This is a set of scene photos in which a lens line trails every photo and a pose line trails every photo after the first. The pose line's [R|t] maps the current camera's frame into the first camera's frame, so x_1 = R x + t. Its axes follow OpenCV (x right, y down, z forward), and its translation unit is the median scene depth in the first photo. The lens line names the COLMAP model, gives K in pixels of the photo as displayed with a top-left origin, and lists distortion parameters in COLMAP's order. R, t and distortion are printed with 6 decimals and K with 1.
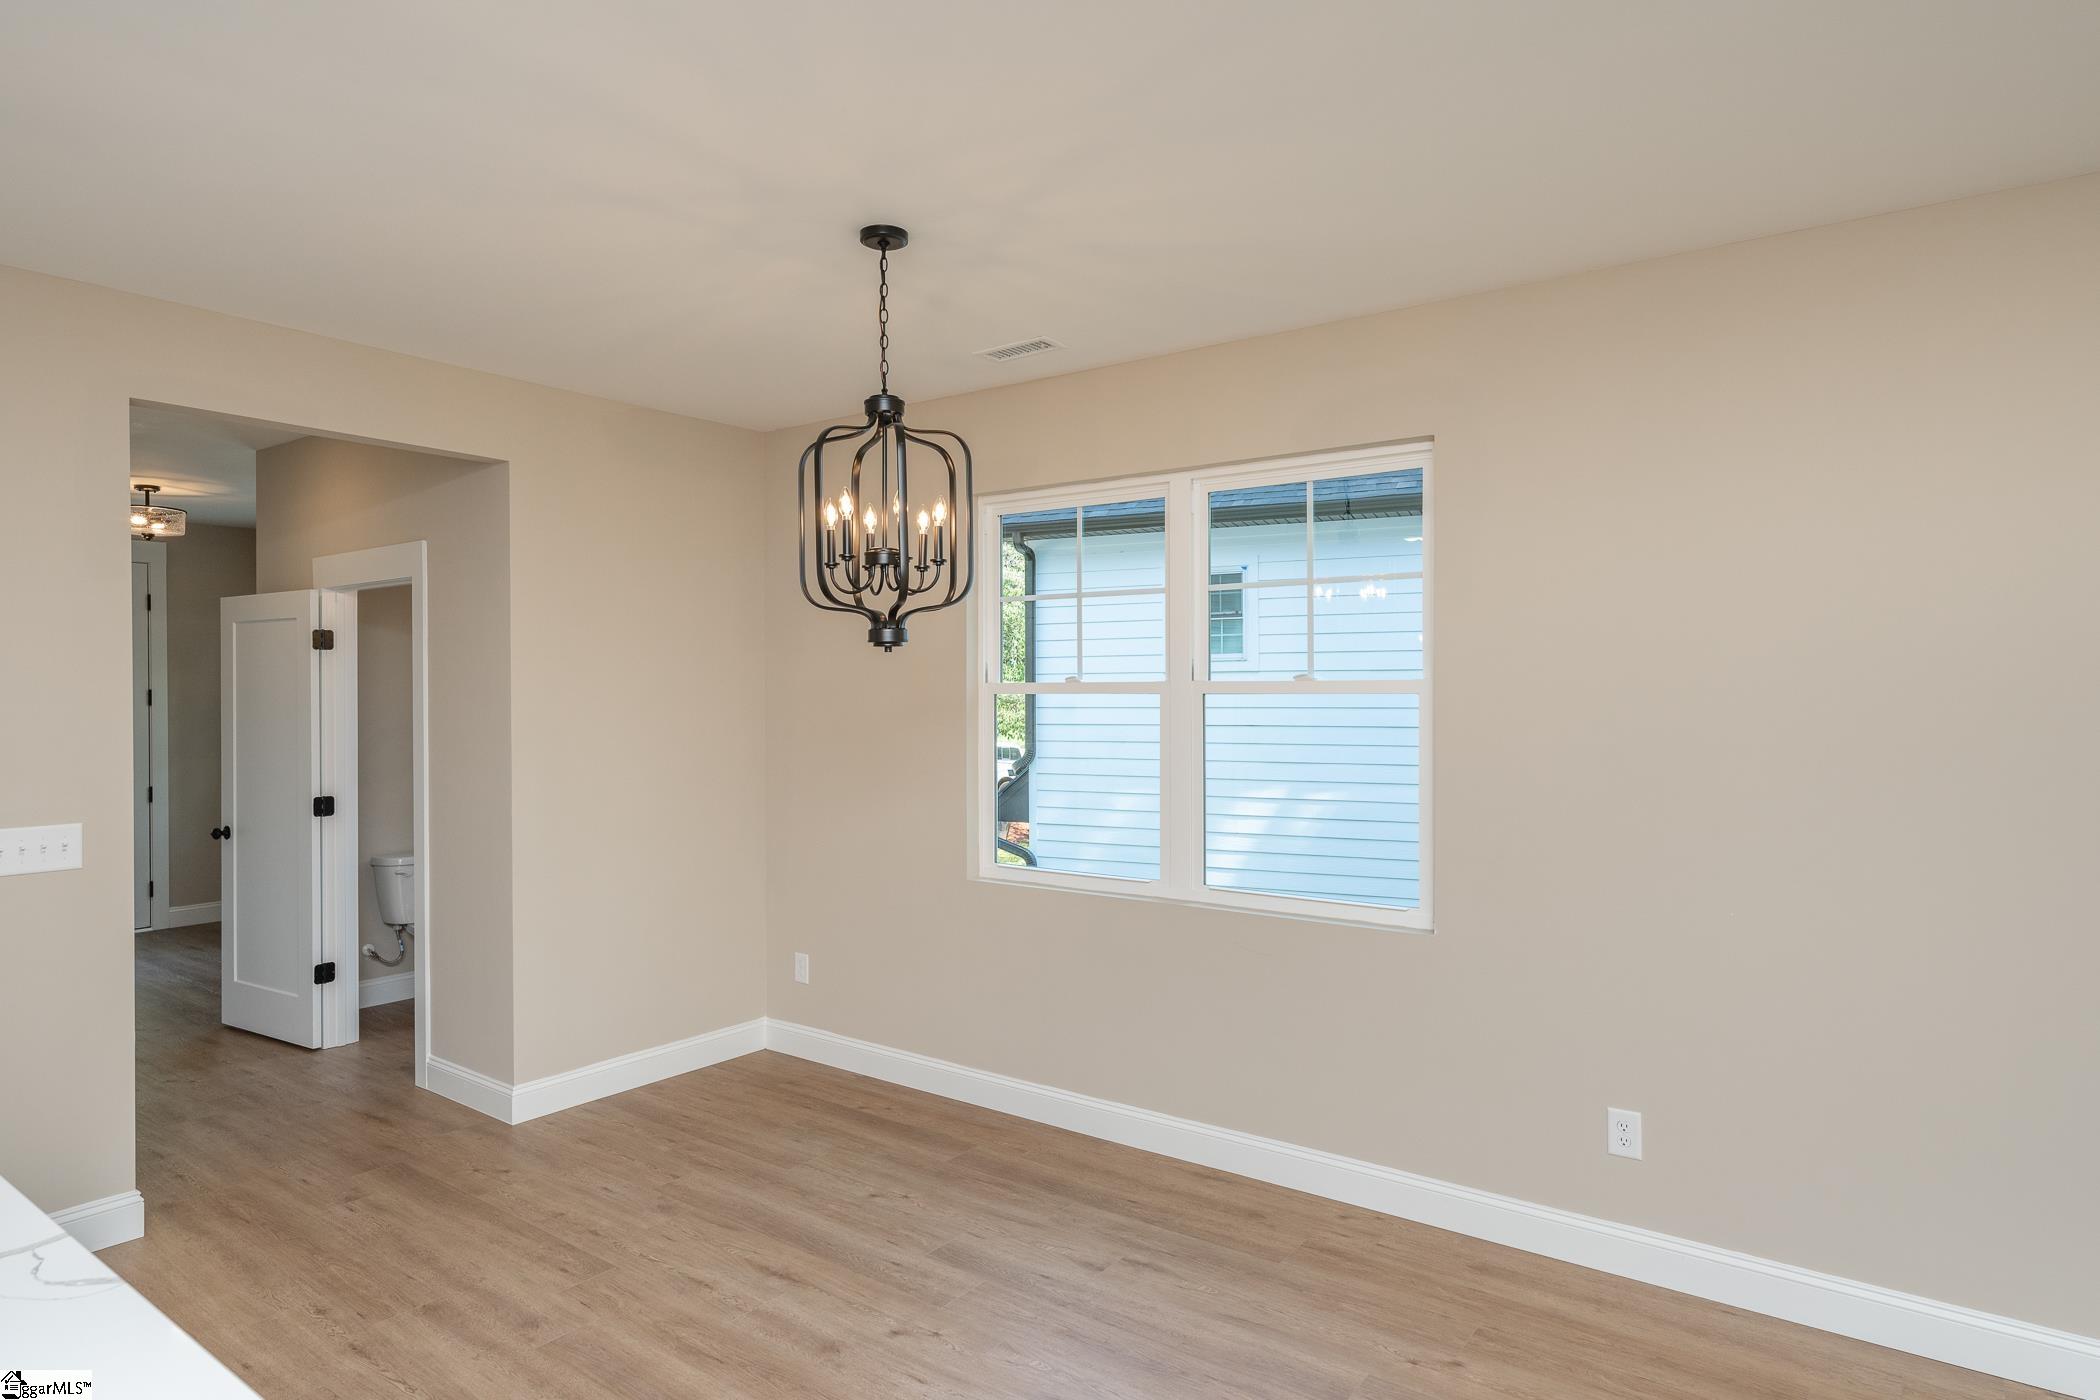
lens RADIAL K [[1150.2, 0, 1050.1], [0, 1150.2, 705.4], [0, 0, 1]] dist [-0.001439, -0.000162]
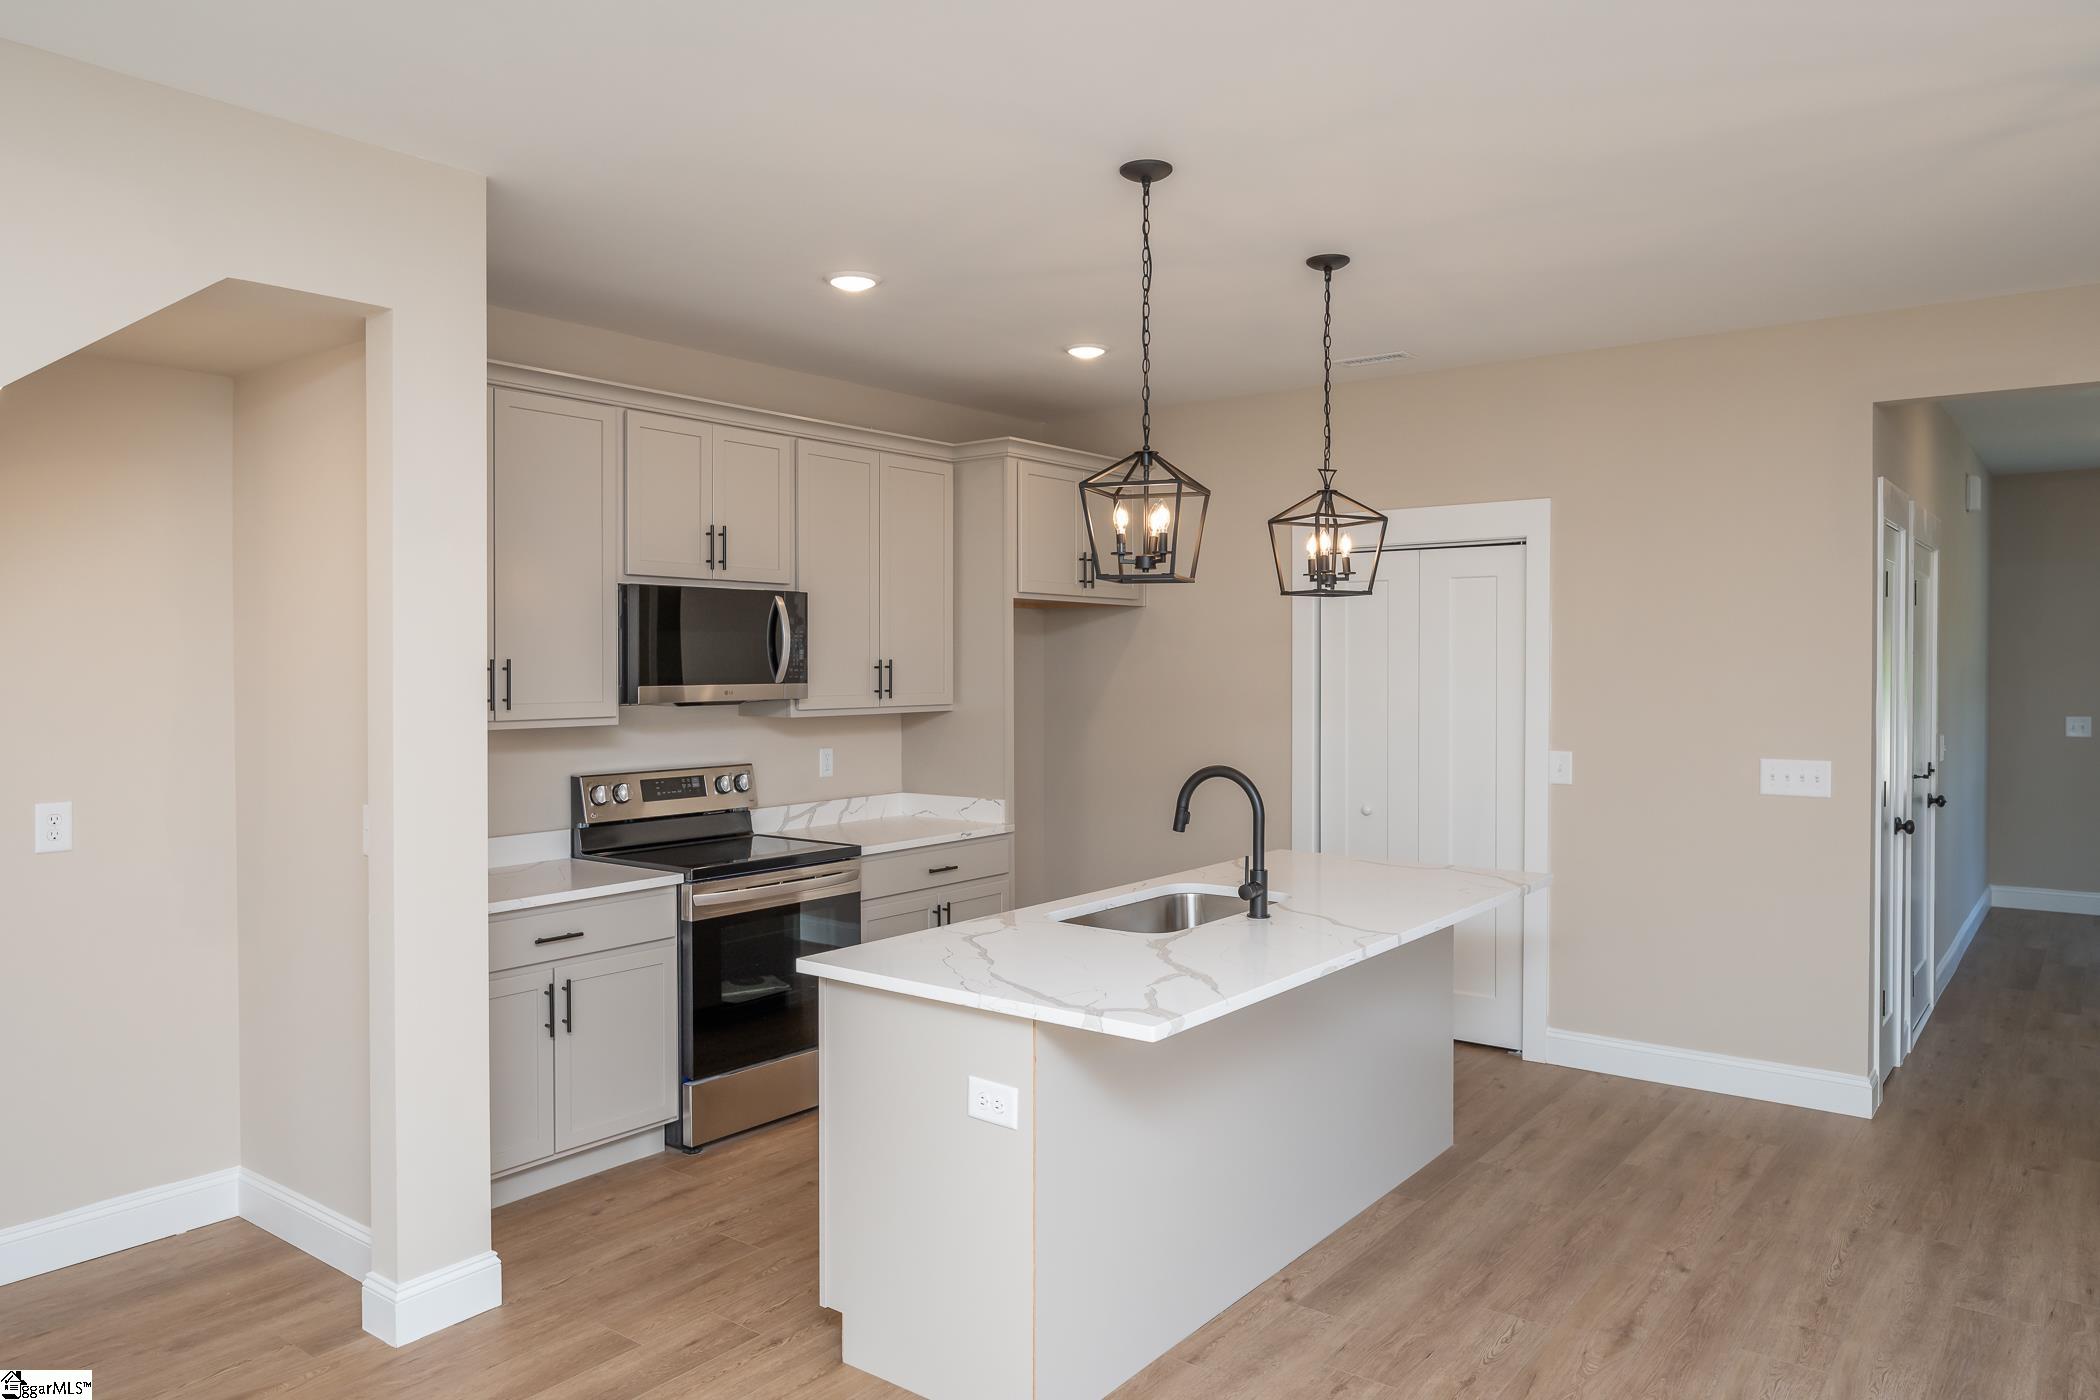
lens RADIAL K [[1413.7, 0, 1050.5], [0, 1413.7, 691.5], [0, 0, 1]] dist [-0.001098, -0.000580]
pose [[-0.034726, 0.016140, -0.999267, 0.725922], [-0.003353, 0.999862, 0.016267, 0.006855], [0.999391, 0.003916, -0.034667, 0.230551]]
